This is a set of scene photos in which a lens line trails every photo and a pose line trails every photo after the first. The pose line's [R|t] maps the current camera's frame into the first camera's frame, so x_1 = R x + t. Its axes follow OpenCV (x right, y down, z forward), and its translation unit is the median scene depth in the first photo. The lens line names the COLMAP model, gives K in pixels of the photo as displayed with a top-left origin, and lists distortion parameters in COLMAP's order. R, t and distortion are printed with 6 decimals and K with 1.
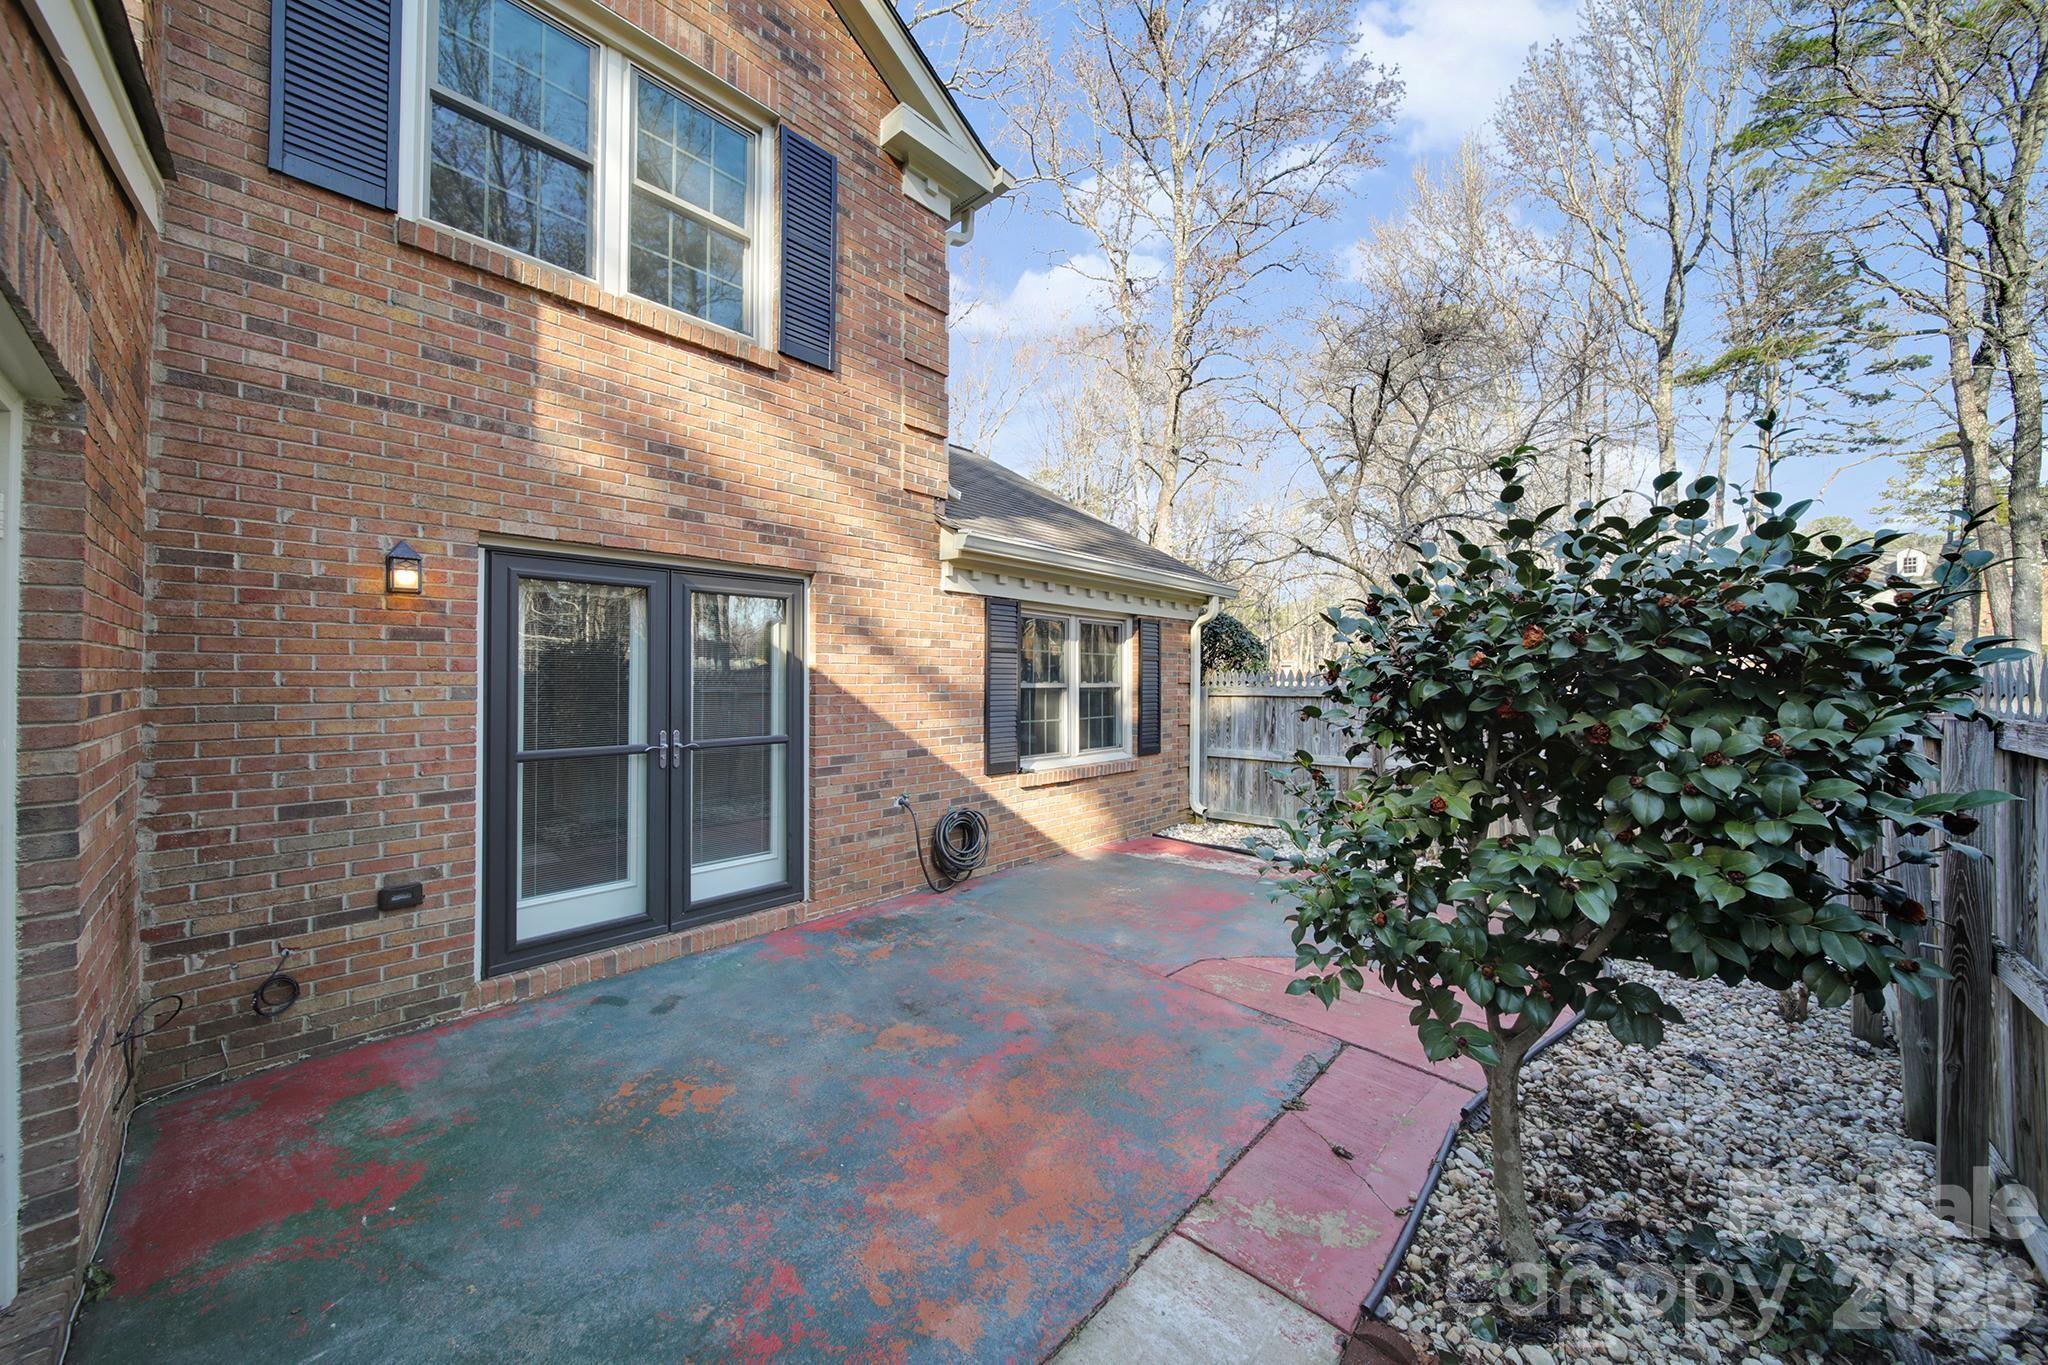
lens RADIAL K [[714.9, 0, 1021.8], [0, 714.9, 674.7], [0, 0, 1]] dist [-0.001627, -0.000208]
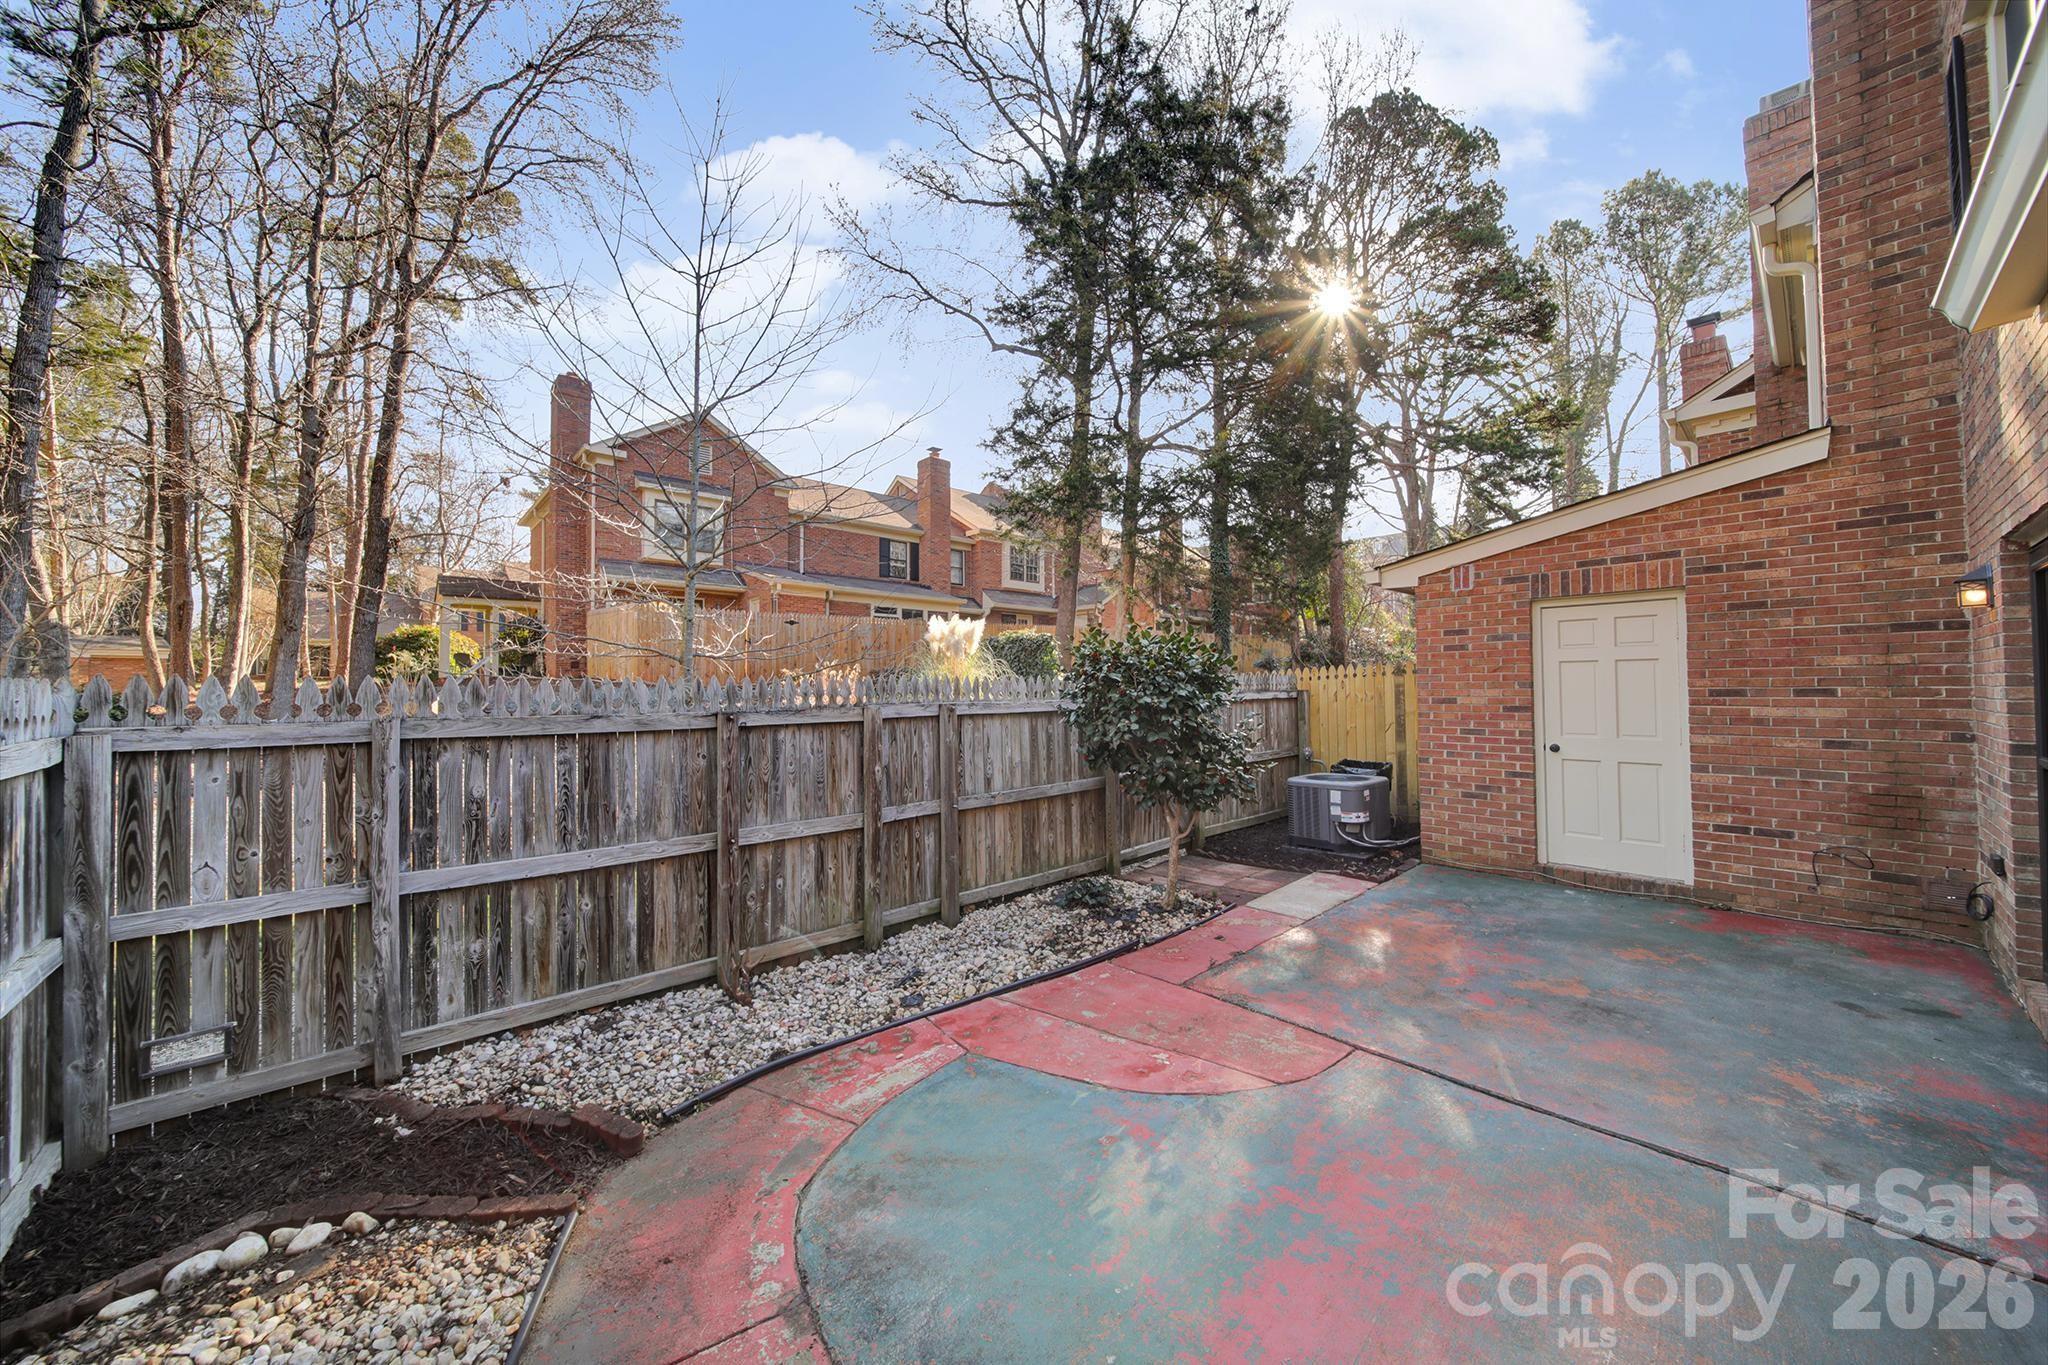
lens RADIAL K [[714.9, 0, 1021.8], [0, 714.9, 674.7], [0, 0, 1]] dist [-0.001627, -0.000208]
pose [[-0.996536, 0.005019, 0.083011, 0.556574], [0.003242, 0.999763, -0.021527, 0.013860], [-0.083099, -0.021183, -0.996316, 2.017010]]
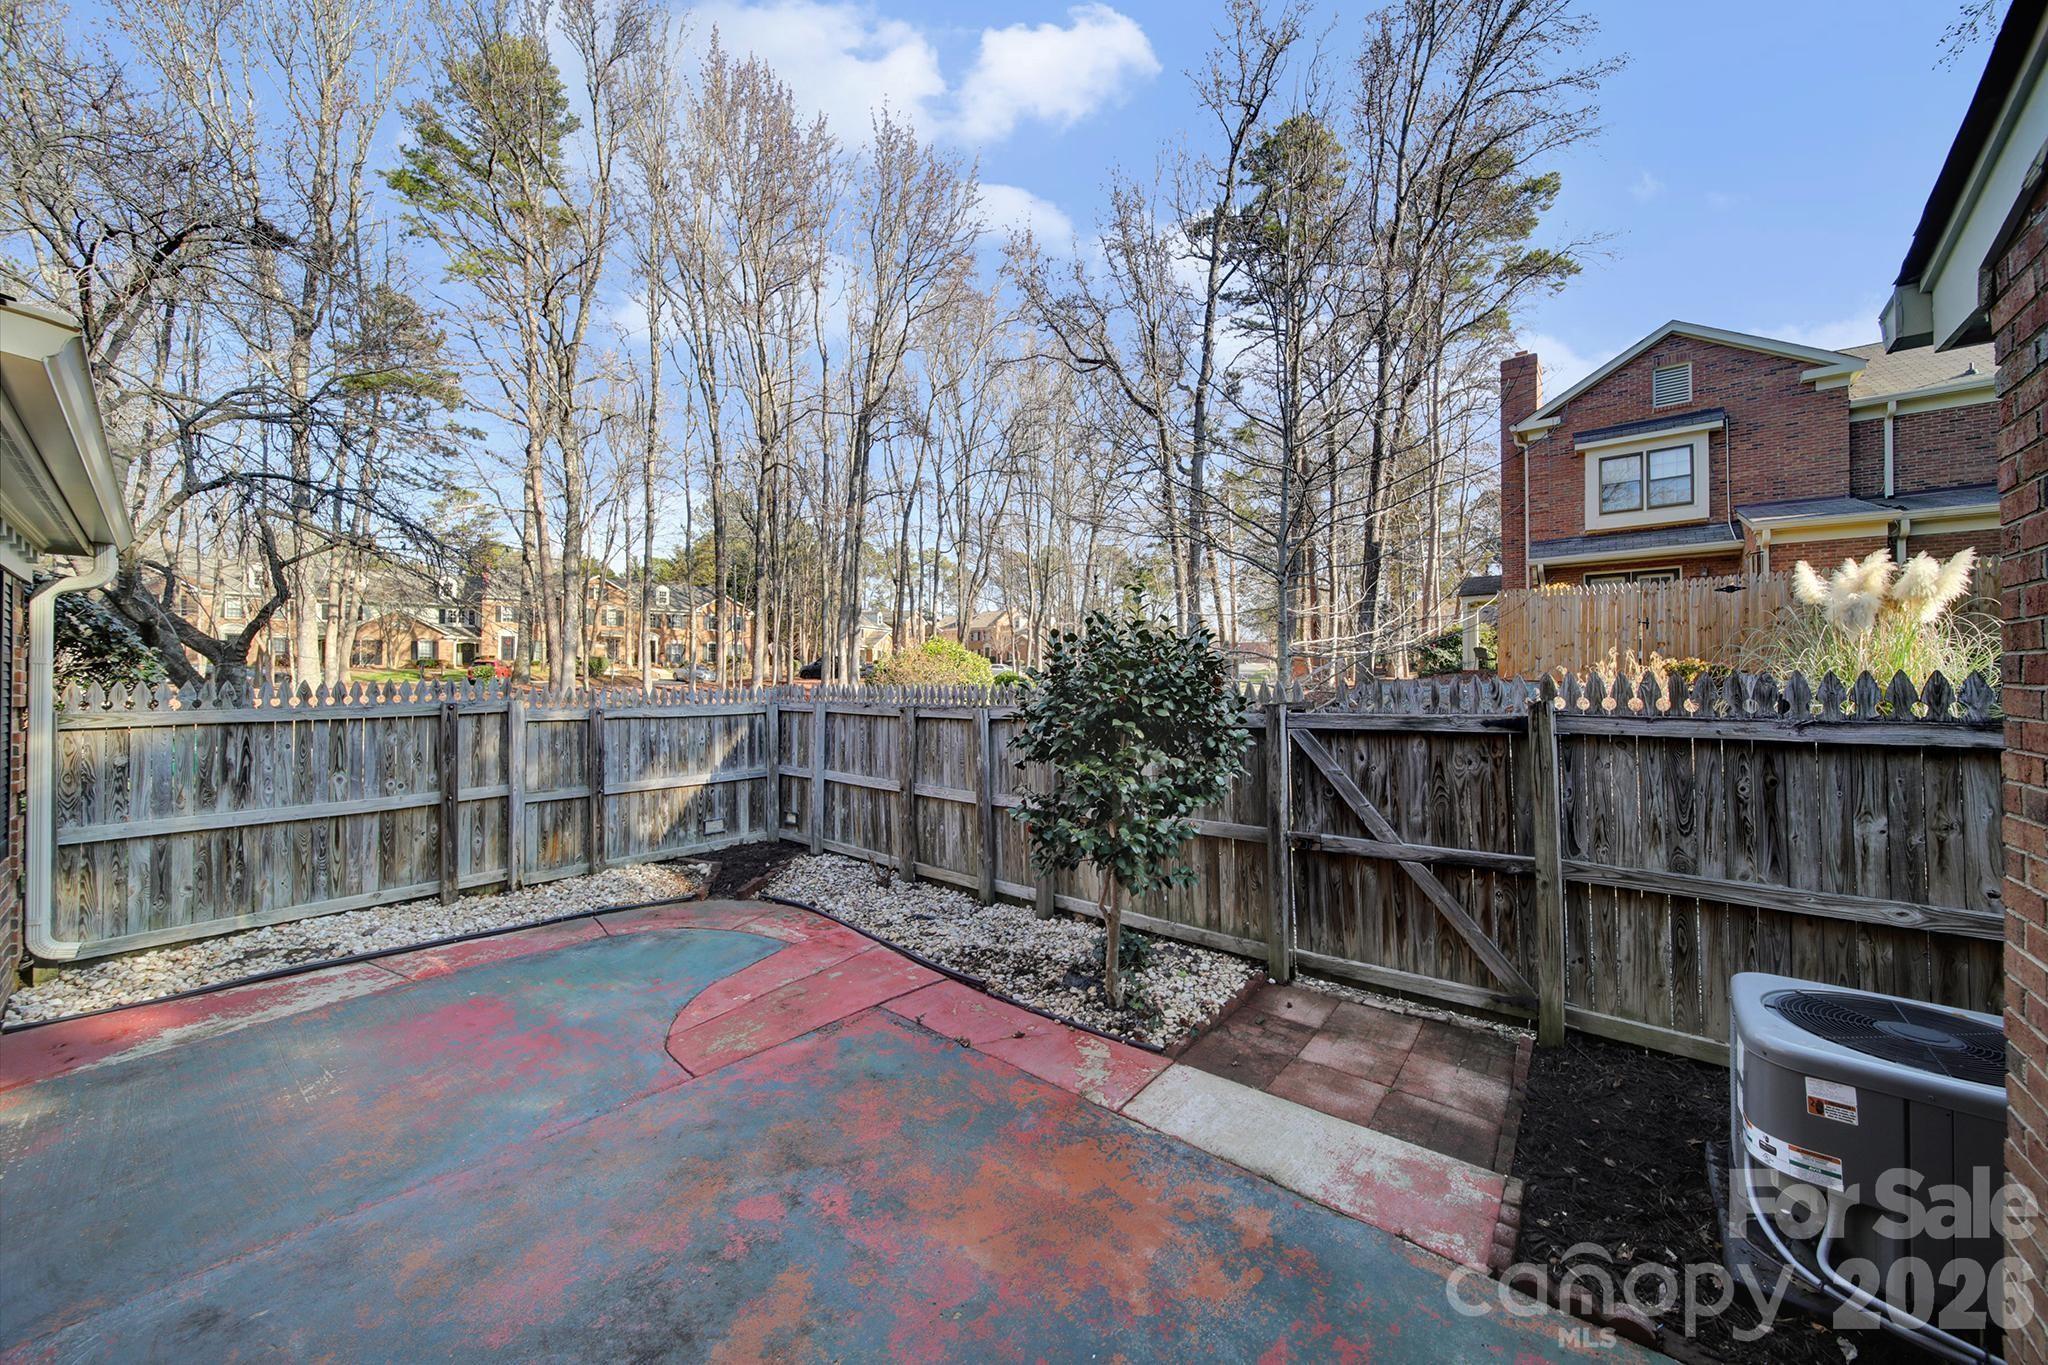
lens RADIAL K [[714.9, 0, 1021.8], [0, 714.9, 674.7], [0, 0, 1]] dist [-0.001627, -0.000208]
pose [[-0.048162, 0.004882, 0.998828, -0.669133], [-0.003136, 0.999982, -0.005039, -0.025269], [-0.998835, -0.003375, -0.048145, 0.736237]]
